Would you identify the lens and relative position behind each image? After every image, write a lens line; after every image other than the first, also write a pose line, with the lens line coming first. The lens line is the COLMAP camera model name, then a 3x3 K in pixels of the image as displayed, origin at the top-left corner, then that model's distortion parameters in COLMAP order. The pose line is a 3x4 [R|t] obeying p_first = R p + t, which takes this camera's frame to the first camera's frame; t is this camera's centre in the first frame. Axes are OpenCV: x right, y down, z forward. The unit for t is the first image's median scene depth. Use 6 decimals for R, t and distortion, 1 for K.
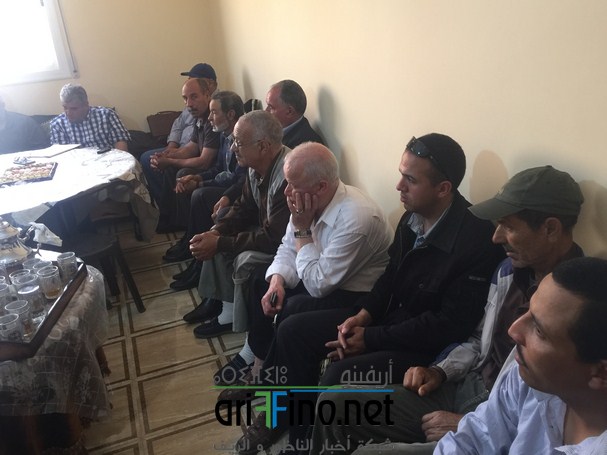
lens RADIAL K [[530.0, 0, 305.7], [0, 530.0, 231.2], [0, 0, 1]] dist [0.049672, -0.090845]
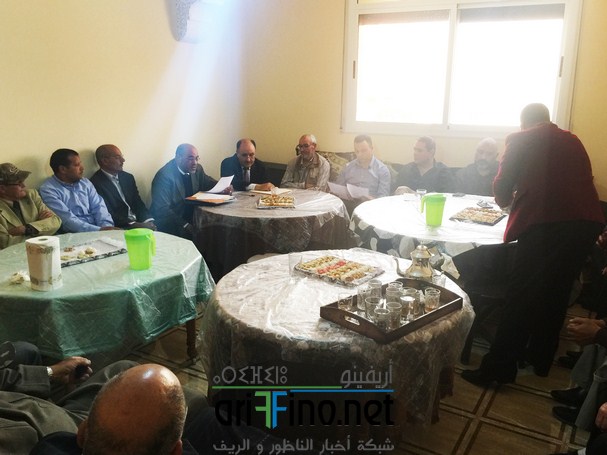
lens RADIAL K [[530.0, 0, 310.1], [0, 530.0, 222.9], [0, 0, 1]] dist [0.049672, -0.090845]
pose [[0.595681, 0.269139, -0.756788, 0.259256], [-0.344877, 0.936622, 0.061635, -0.058572], [0.725413, 0.224284, 0.650748, -0.072328]]
